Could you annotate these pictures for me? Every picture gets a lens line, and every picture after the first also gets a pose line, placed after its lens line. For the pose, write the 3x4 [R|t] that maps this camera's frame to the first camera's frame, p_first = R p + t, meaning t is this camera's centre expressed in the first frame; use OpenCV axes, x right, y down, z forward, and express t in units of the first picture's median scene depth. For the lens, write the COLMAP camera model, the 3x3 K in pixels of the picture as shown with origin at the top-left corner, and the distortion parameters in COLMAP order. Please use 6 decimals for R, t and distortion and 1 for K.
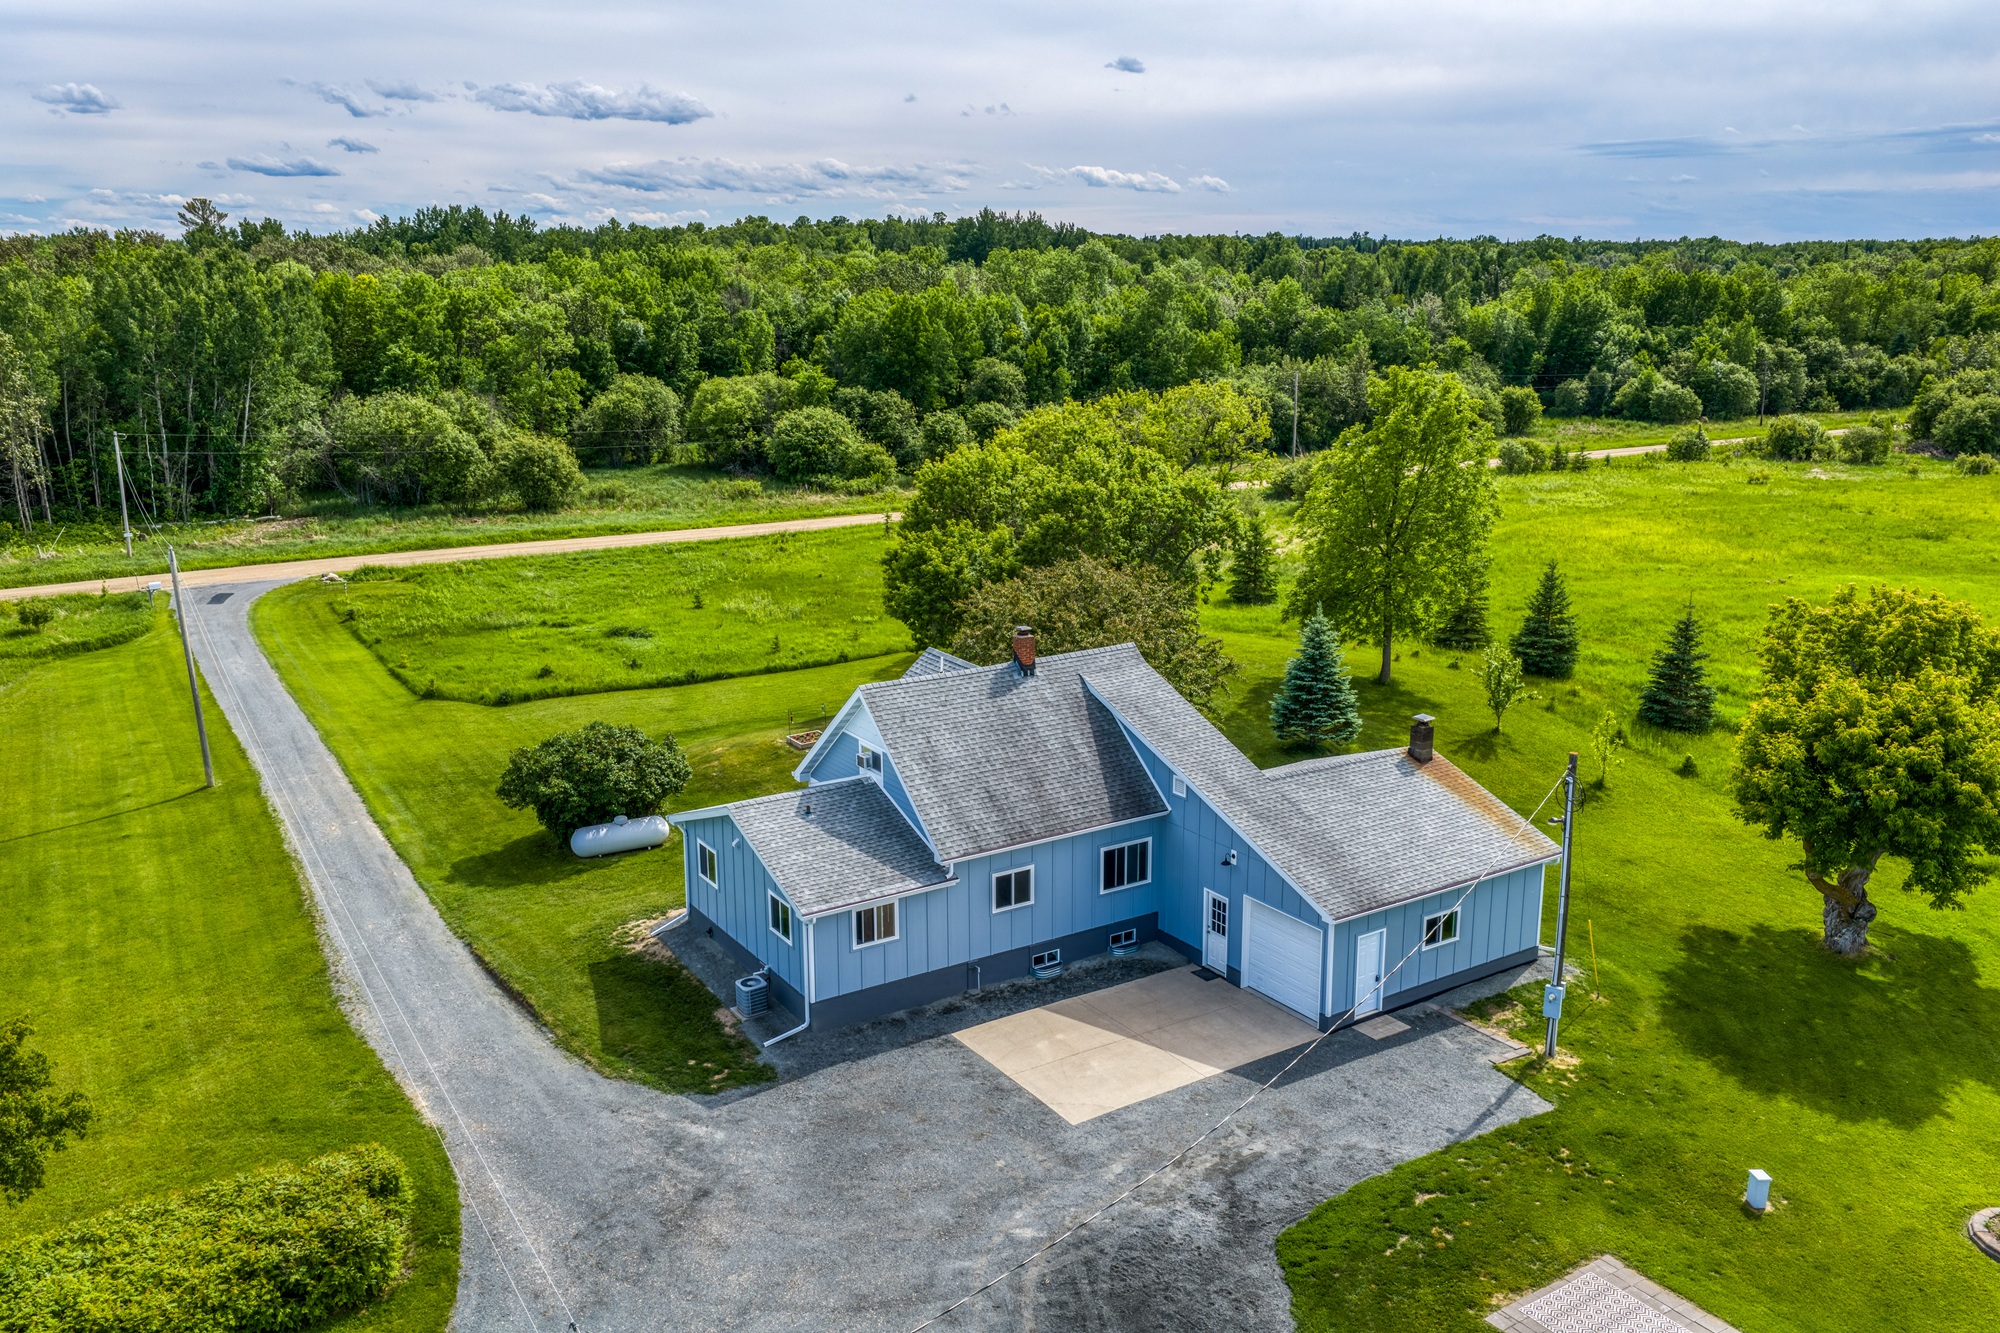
lens RADIAL K [[1645.0, 0, 1000.0], [0, 1645.0, 666.5], [0, 0, 1]] dist [0.009577, 0.001428]
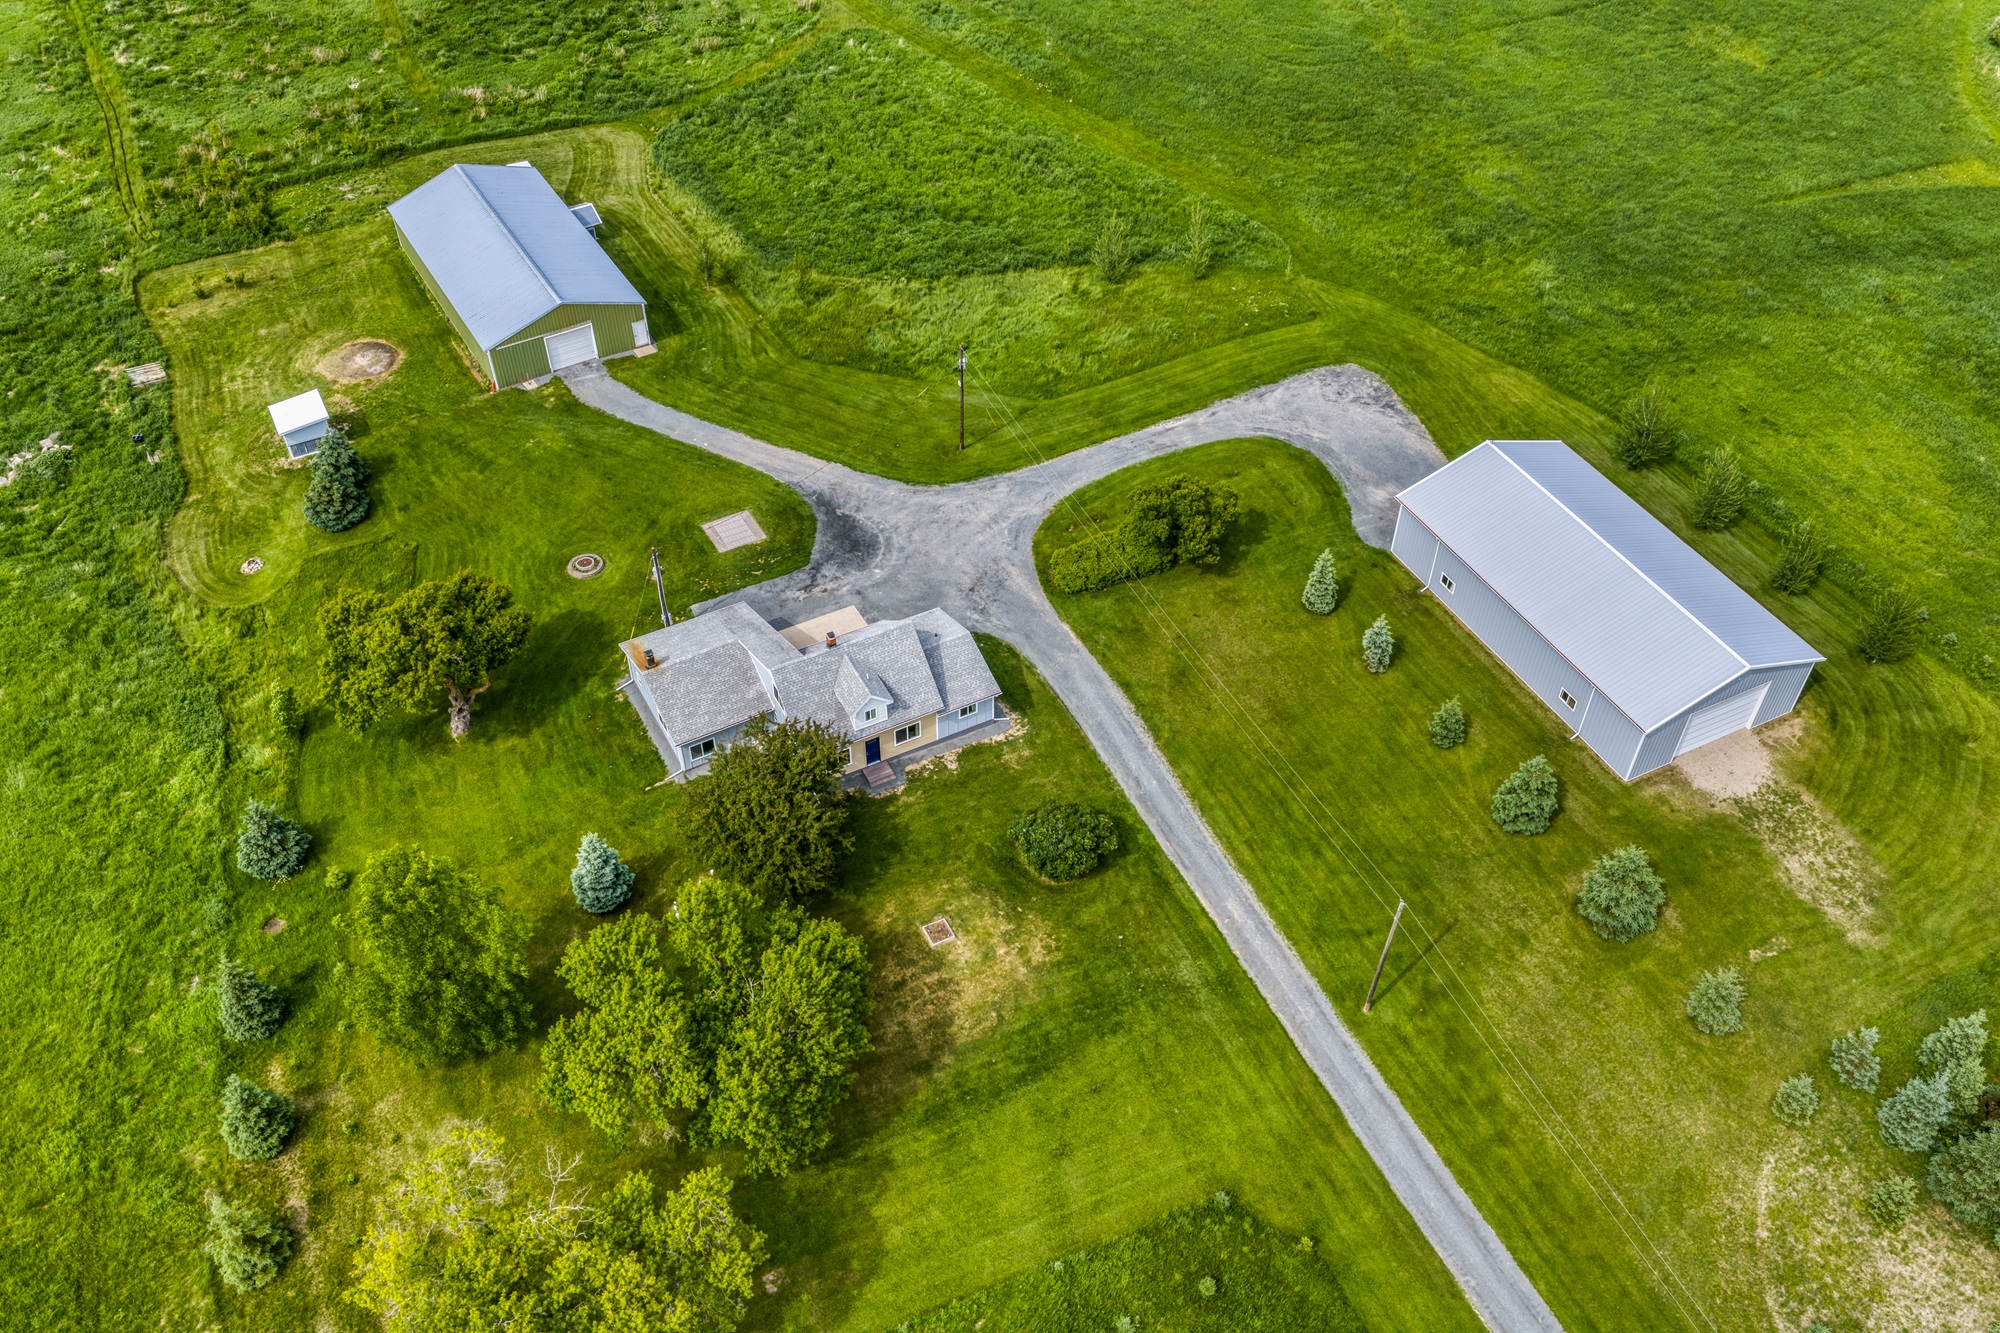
lens RADIAL K [[1645.0, 0, 1000.0], [0, 1645.0, 666.5], [0, 0, 1]] dist [0.009577, 0.001428]
pose [[-0.996477, -0.062626, 0.055783, -0.103729], [0.015161, 0.519660, 0.854239, -0.582304], [-0.082485, 0.852075, -0.516880, 0.681147]]
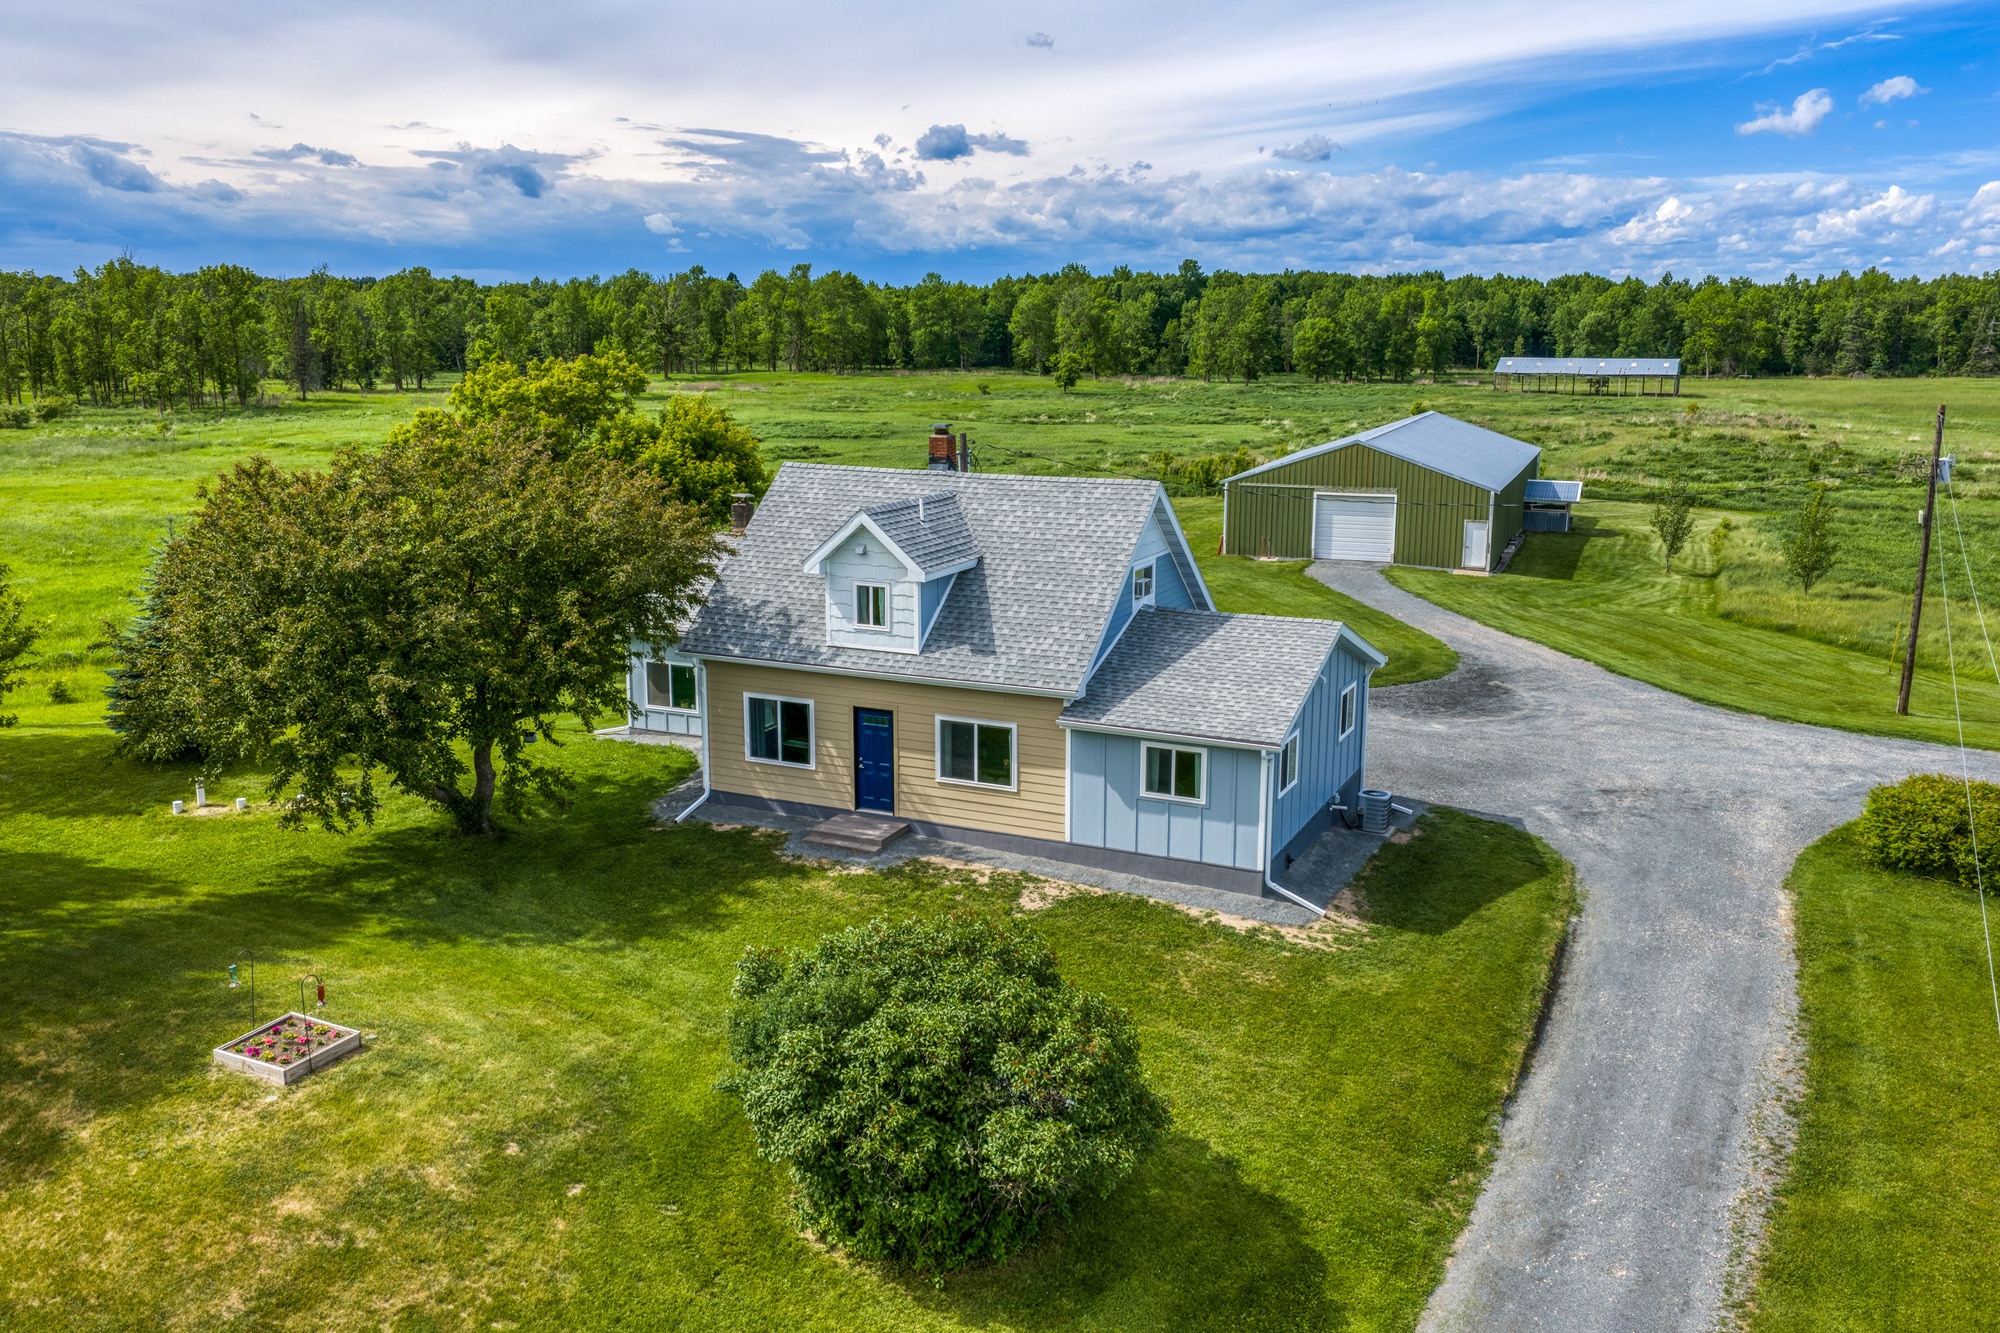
lens RADIAL K [[1667.2, 0, 1000.0], [0, 1667.2, 666.5], [0, 0, 1]] dist [0.002089, 0.005987]
pose [[-0.529750, -0.178949, 0.829061, -0.217626], [0.200358, 0.923420, 0.327340, -0.054455], [-0.824149, 0.339518, -0.453328, 0.443710]]
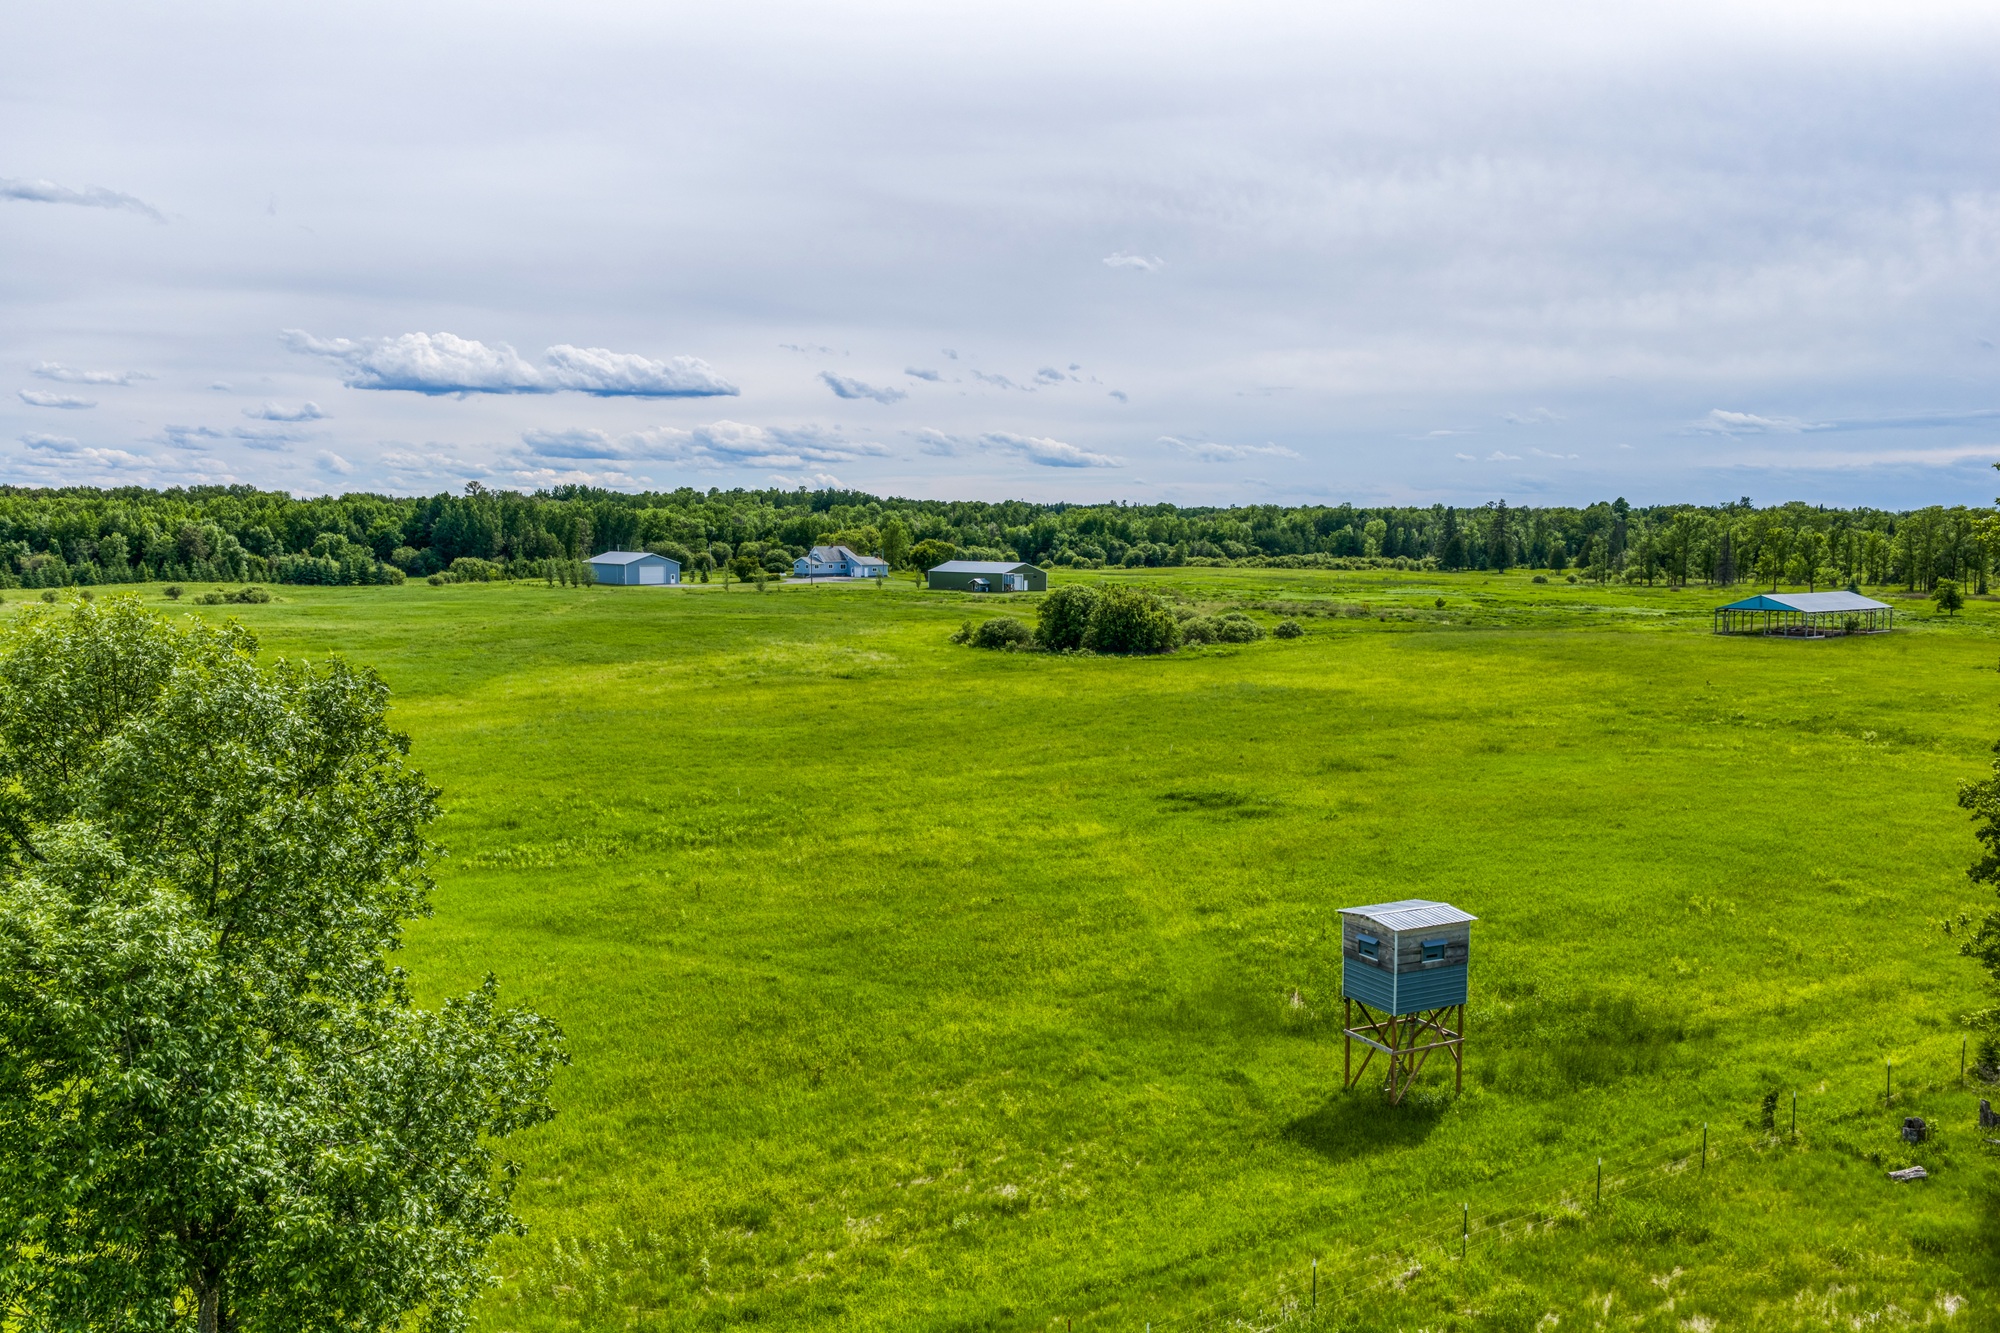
lens RADIAL K [[1645.0, 0, 1000.0], [0, 1645.0, 666.5], [0, 0, 1]] dist [0.009577, 0.001428]
pose [[0.995734, 0.000137, 0.092267, 0.032163], [0.014181, 0.987888, -0.154517, 0.667452], [-0.091170, 0.155166, 0.983672, -2.549980]]
